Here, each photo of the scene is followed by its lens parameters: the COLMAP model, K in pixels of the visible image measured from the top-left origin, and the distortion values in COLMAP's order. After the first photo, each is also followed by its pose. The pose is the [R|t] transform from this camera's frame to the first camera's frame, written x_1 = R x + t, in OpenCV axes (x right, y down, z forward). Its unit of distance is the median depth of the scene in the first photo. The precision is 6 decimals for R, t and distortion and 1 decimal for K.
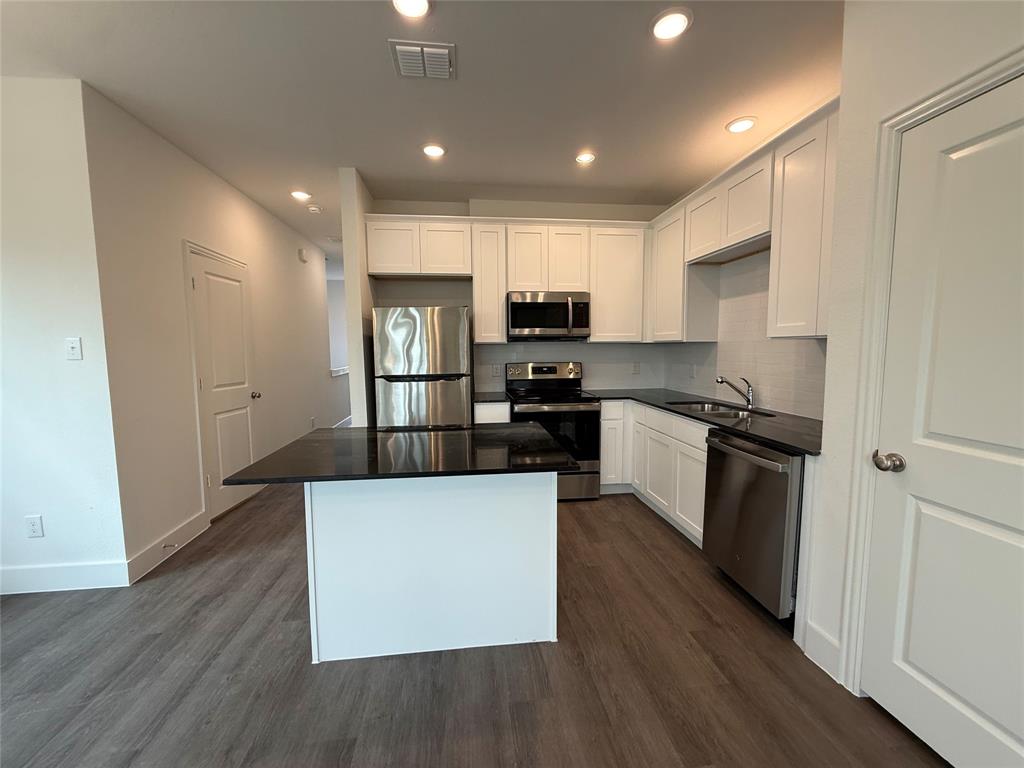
lens RADIAL K [[408.4, 0, 508.9], [0, 408.4, 383.6], [0, 0, 1]] dist [-0.000289, -0.000141]
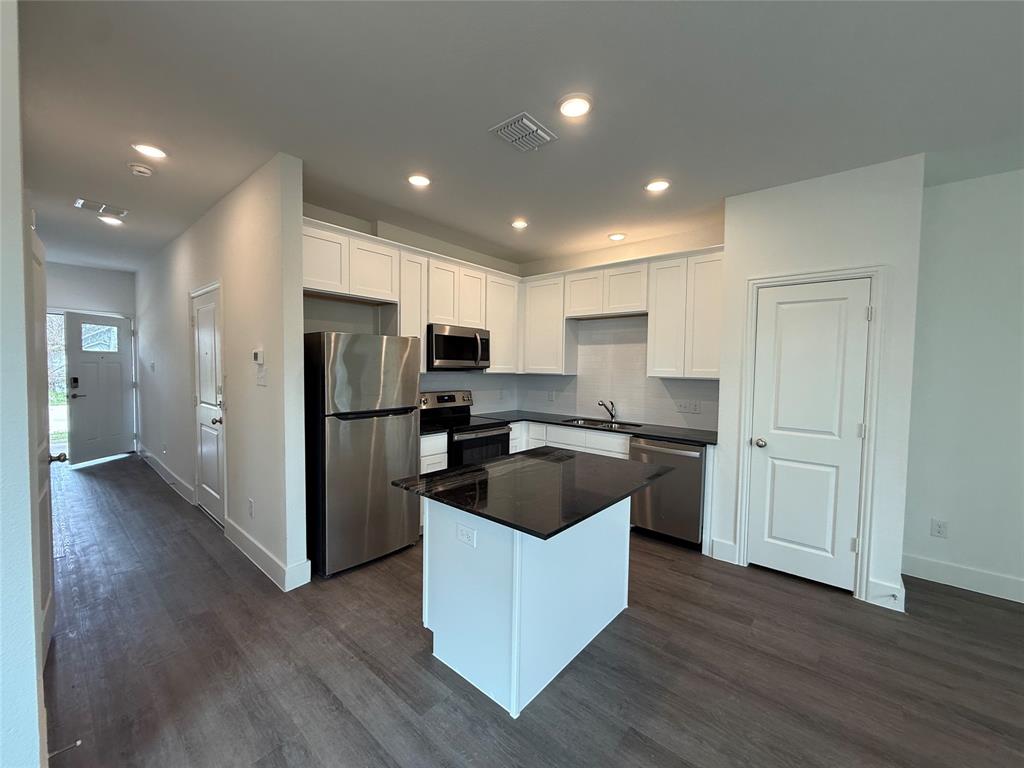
lens RADIAL K [[408.4, 0, 508.9], [0, 408.4, 383.6], [0, 0, 1]] dist [-0.000289, -0.000141]
pose [[0.735096, -0.009151, 0.677902, -0.582925], [0.039028, 0.998822, -0.028839, -0.040726], [-0.676839, 0.047656, 0.734587, 0.134389]]
